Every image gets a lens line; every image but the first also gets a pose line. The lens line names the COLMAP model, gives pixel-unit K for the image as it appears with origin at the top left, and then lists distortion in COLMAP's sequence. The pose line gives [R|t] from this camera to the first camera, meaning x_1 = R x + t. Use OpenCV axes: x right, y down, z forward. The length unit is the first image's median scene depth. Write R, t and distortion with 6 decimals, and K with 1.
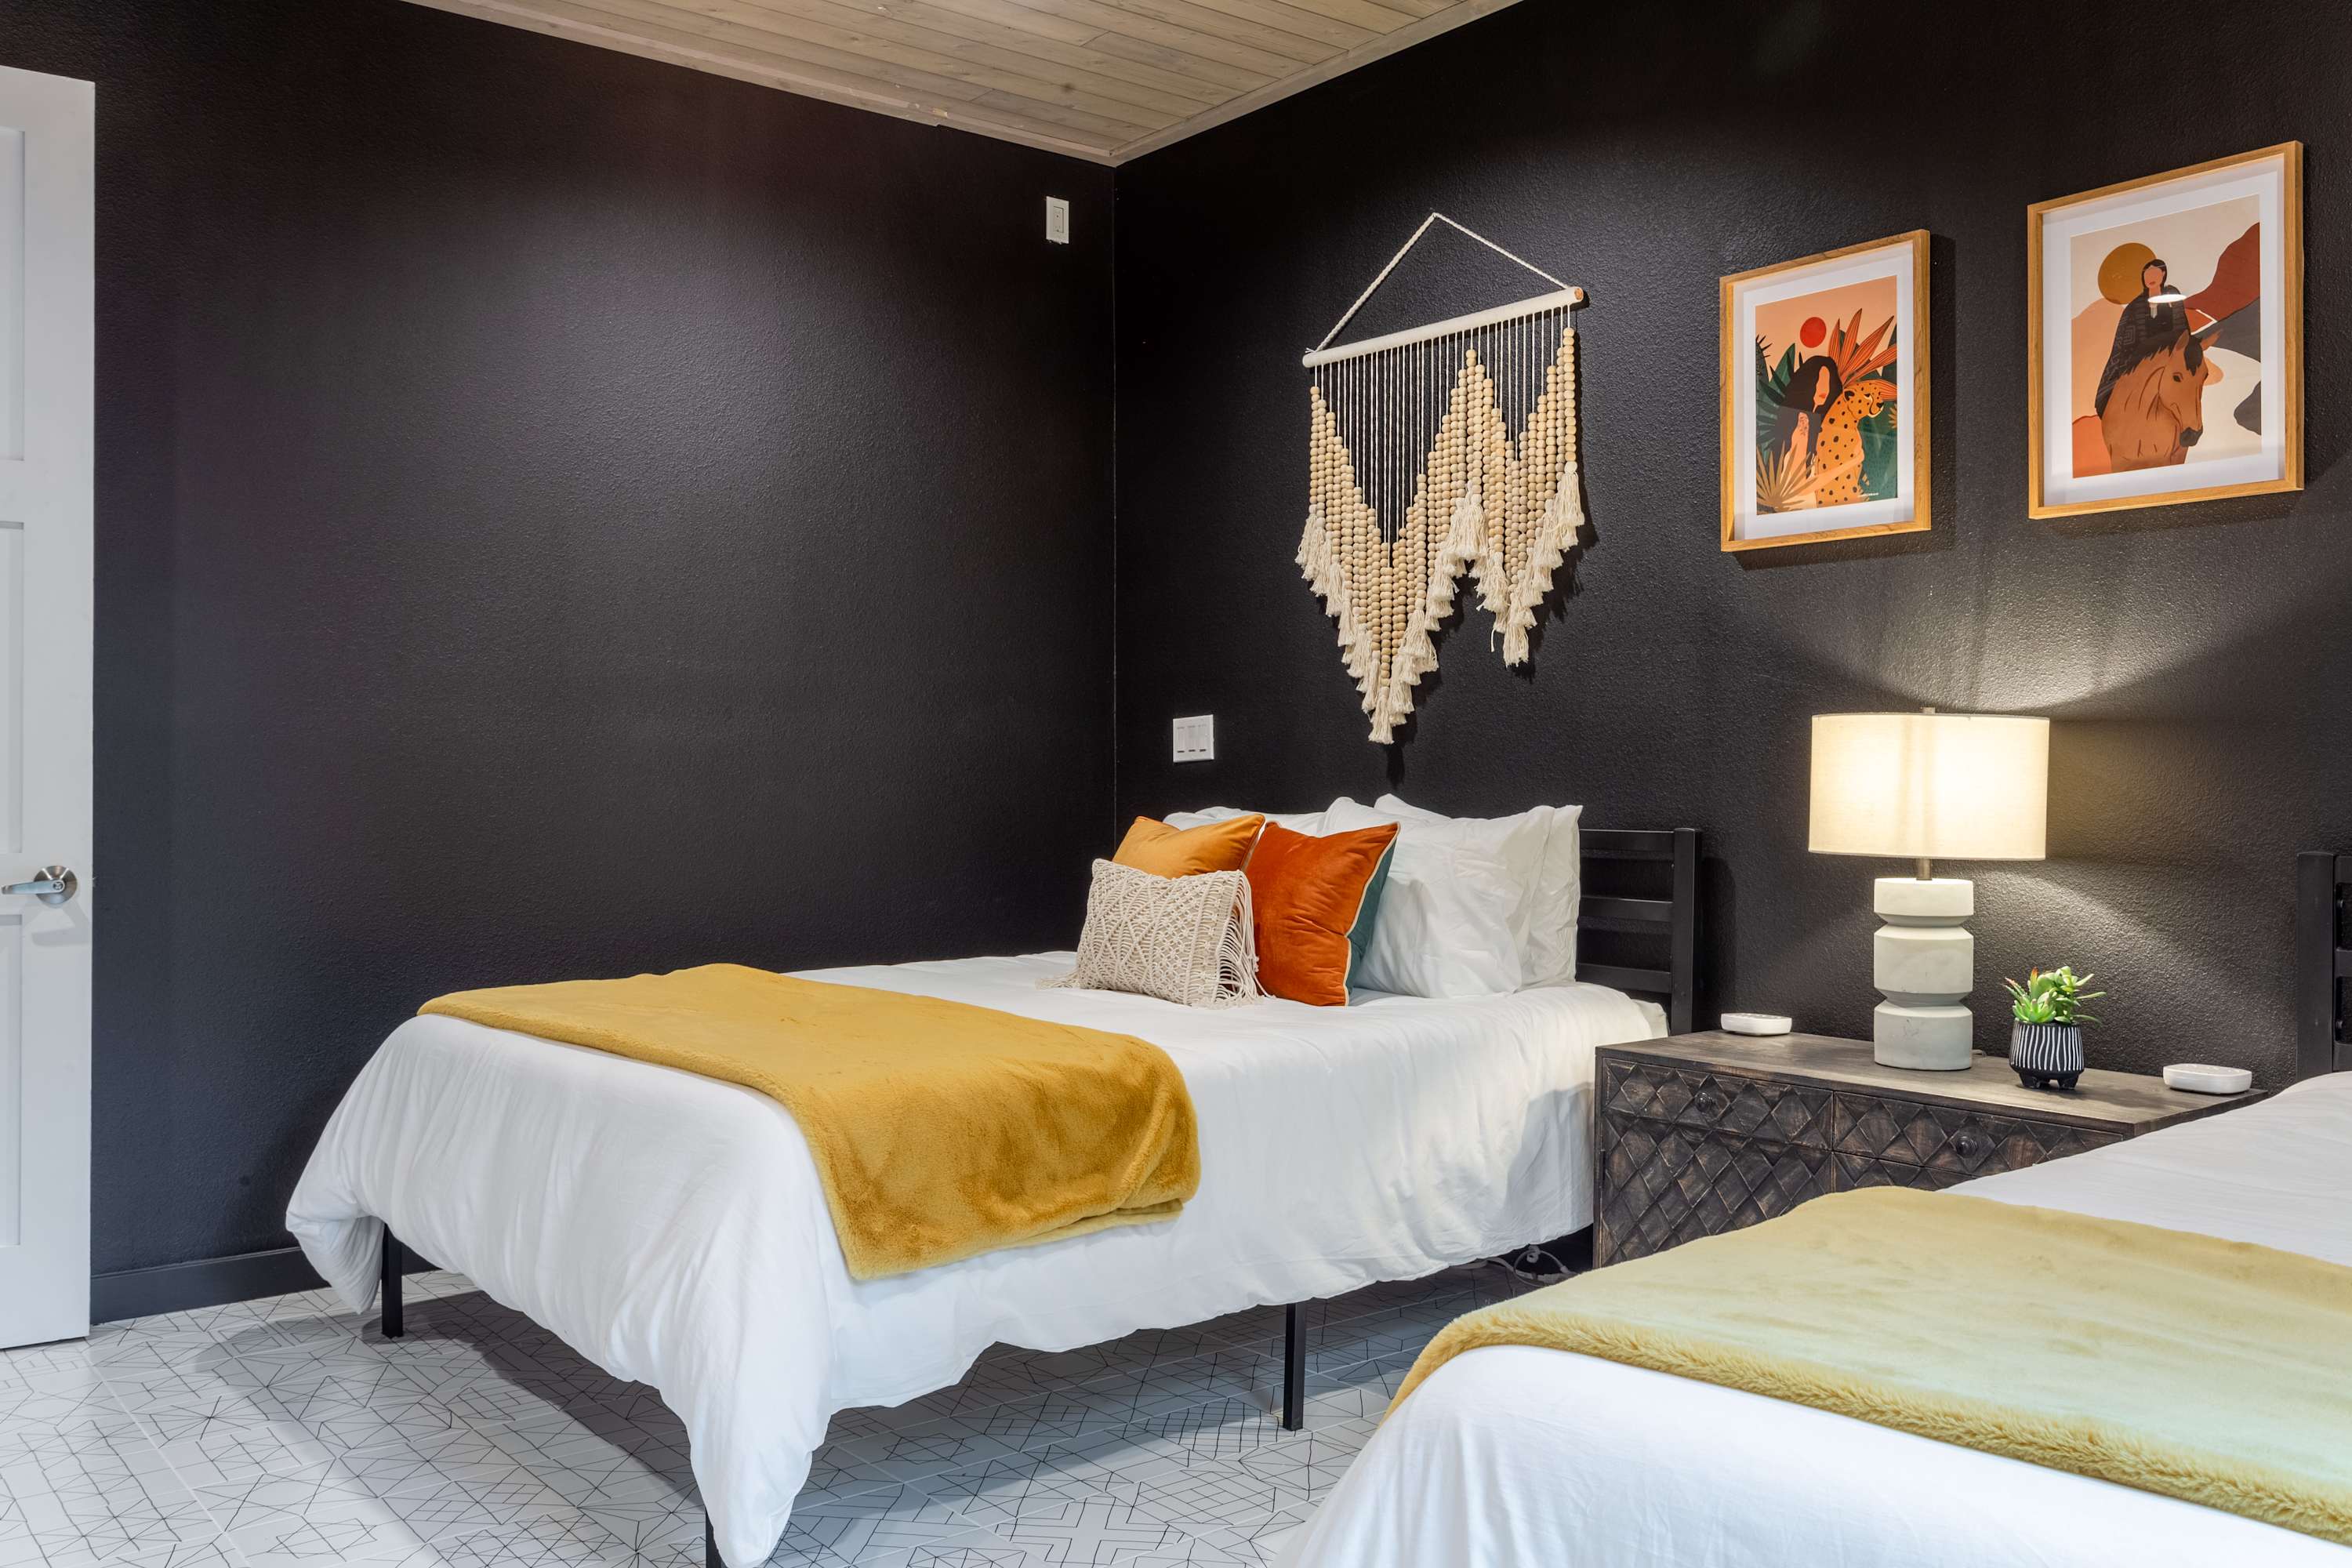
lens RADIAL K [[2035.9, 0, 1181.7], [0, 2035.9, 770.2], [0, 0, 1]] dist [0.009407, -0.001944]
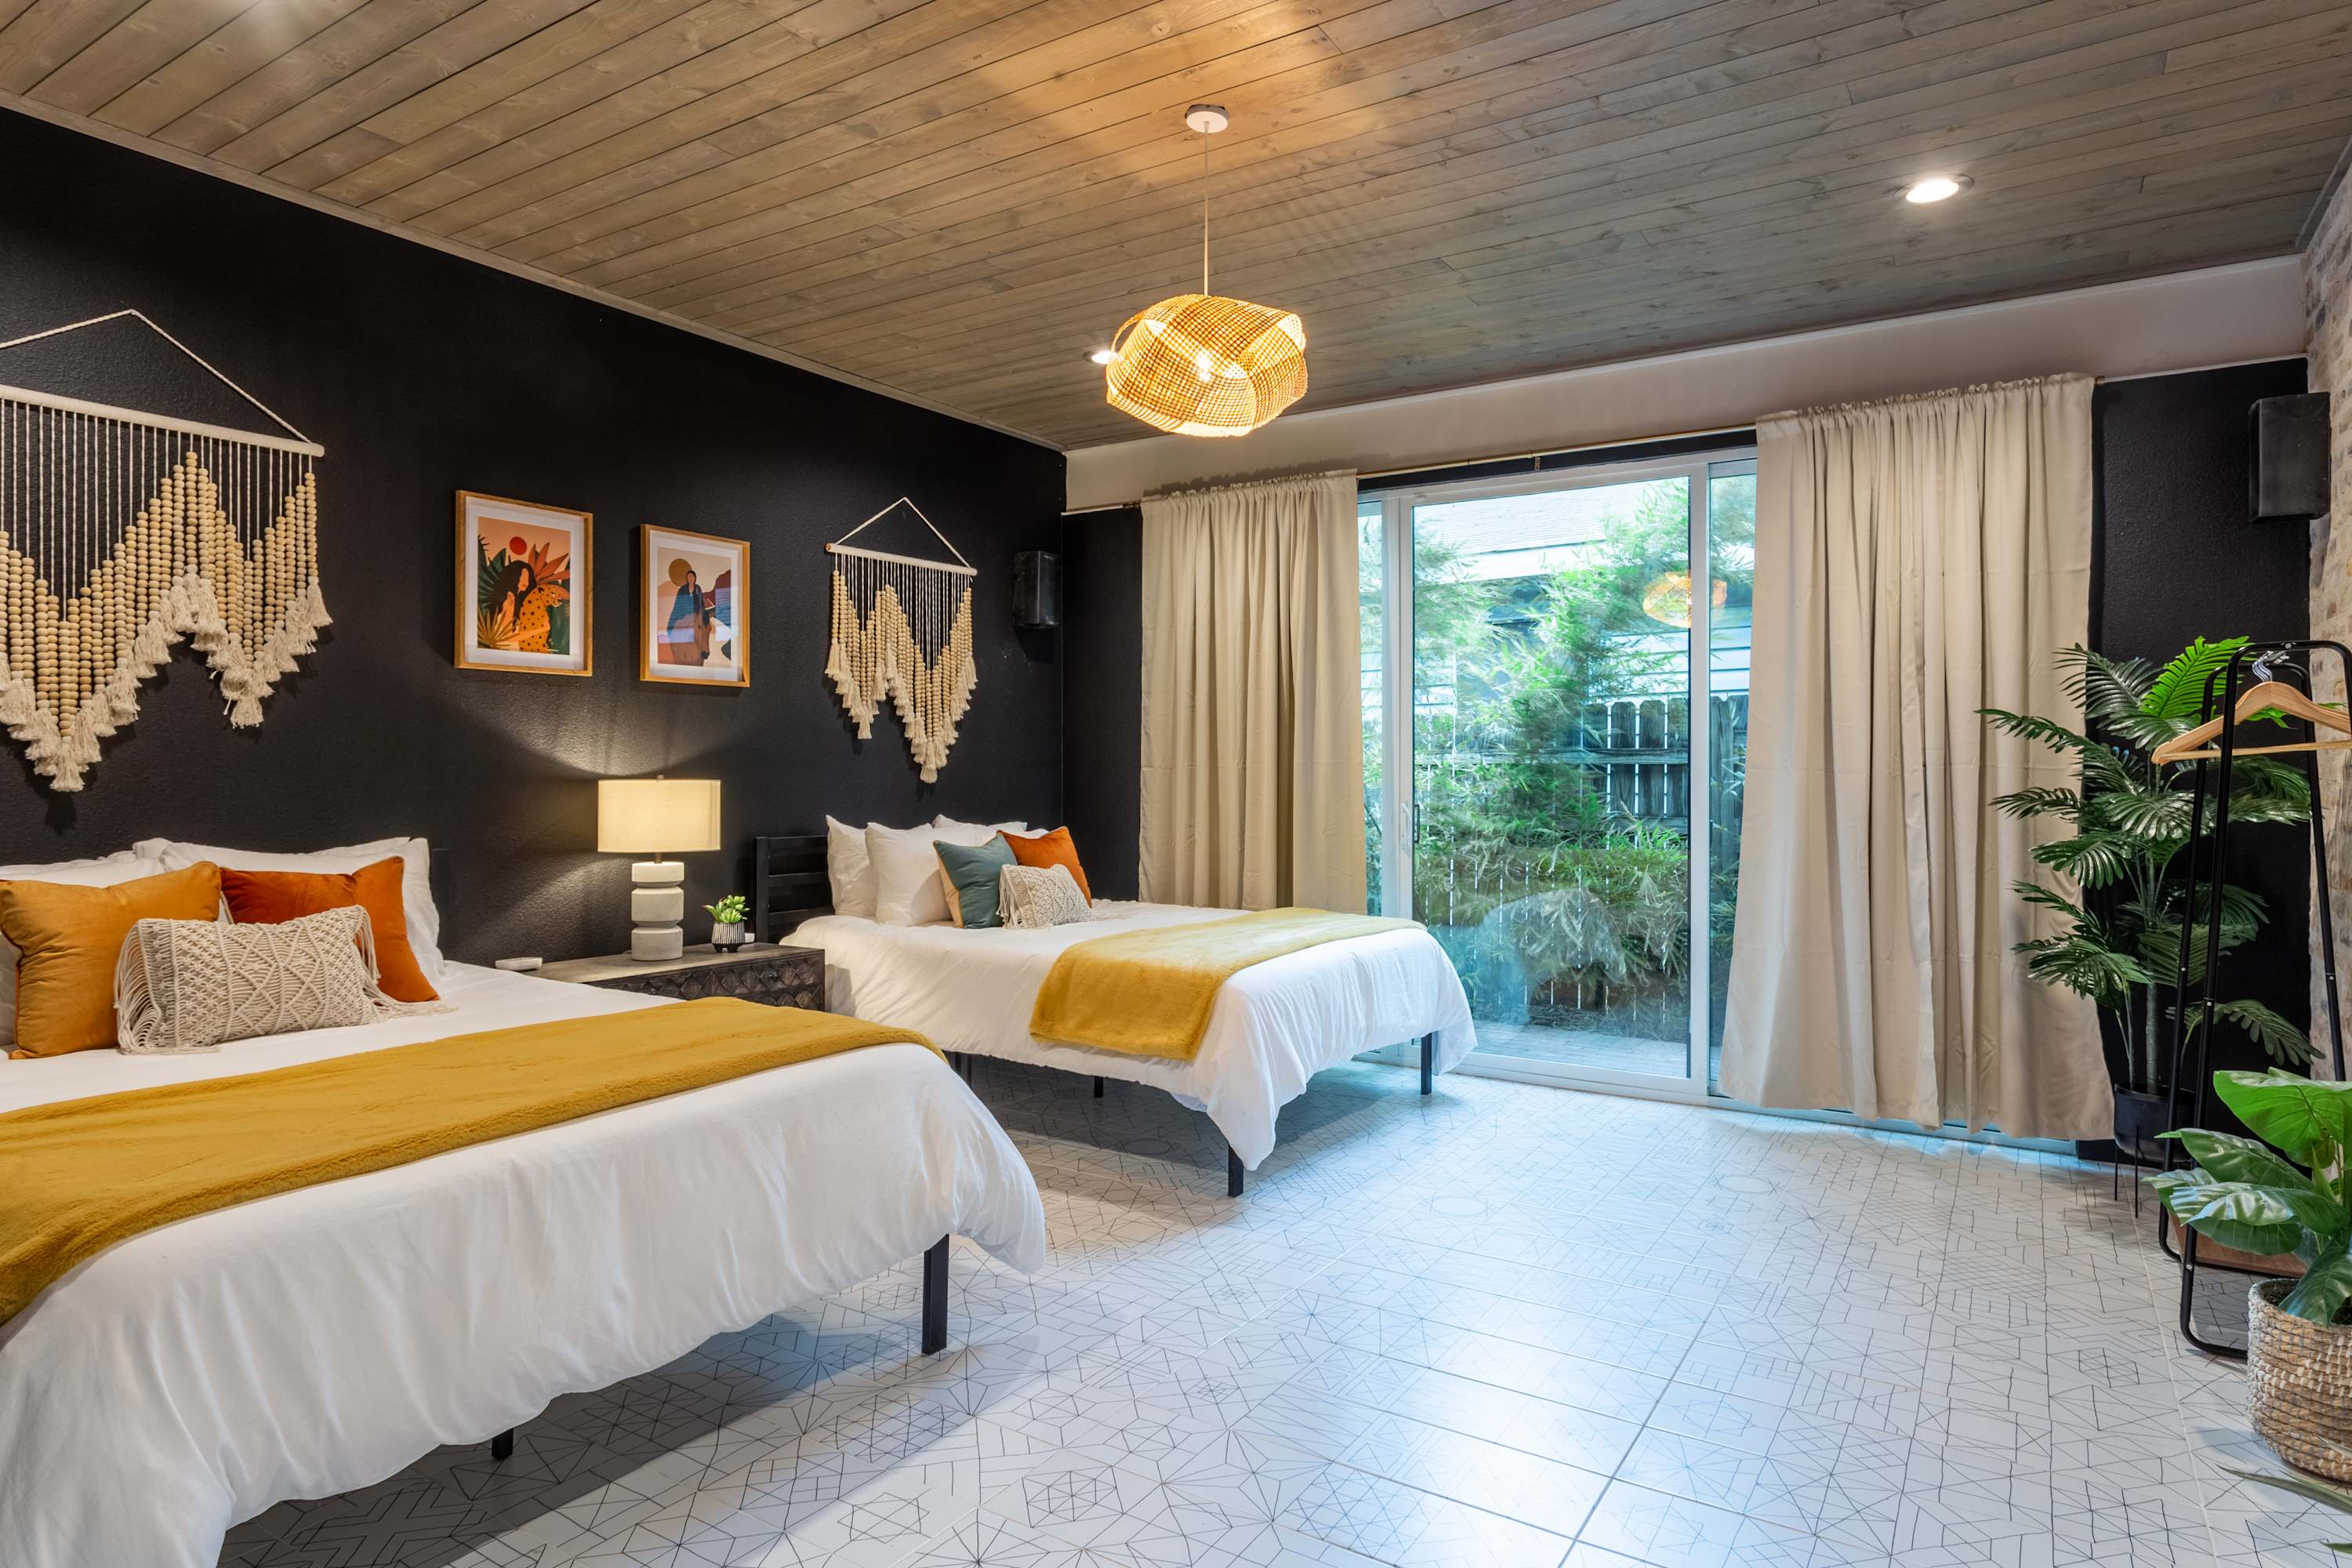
lens RADIAL K [[1346.8, 0, 1180.8], [0, 1346.8, 783.4], [0, 0, 1]] dist [-0.000722, -0.000015]
pose [[-0.316424, -0.004345, 0.948608, -0.928587], [-0.006308, 0.999977, 0.002477, -0.027228], [-0.948597, -0.005200, -0.316444, 0.852449]]
